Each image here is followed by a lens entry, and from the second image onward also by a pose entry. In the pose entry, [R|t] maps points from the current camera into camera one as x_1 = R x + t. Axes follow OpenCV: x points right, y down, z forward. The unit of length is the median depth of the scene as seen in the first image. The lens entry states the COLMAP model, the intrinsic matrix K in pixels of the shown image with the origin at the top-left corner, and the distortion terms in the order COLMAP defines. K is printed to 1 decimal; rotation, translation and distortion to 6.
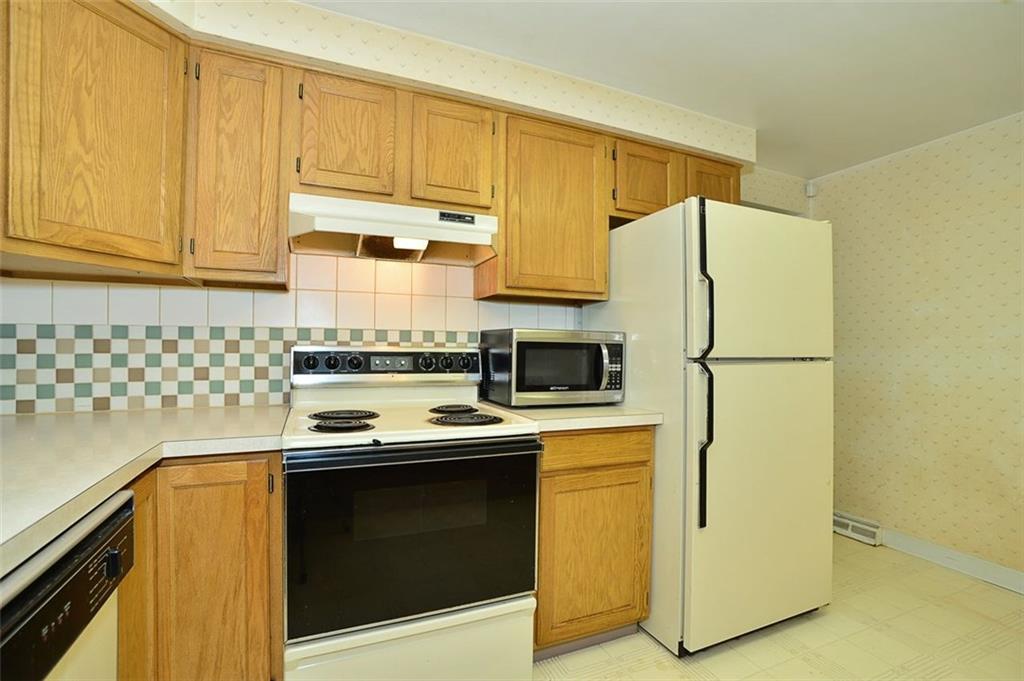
lens RADIAL K [[528.3, 0, 514.8], [0, 528.3, 360.4], [0, 0, 1]] dist [-0.041386, 0.000504]
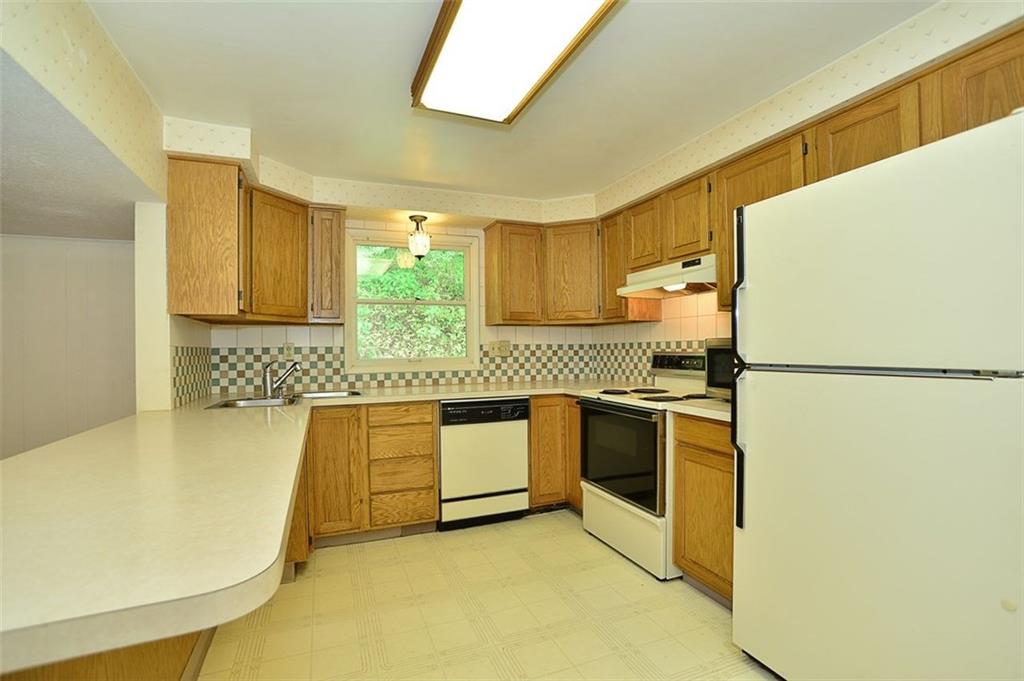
lens RADIAL K [[478.6, 0, 512.0], [0, 478.6, 340.5], [0, 0, 1]] dist [-0.000349, 0.000035]
pose [[-0.029656, -0.024466, -0.999261, 1.283370], [0.011035, 0.999631, -0.024802, -0.031372], [0.999499, -0.011762, -0.029375, 0.567104]]
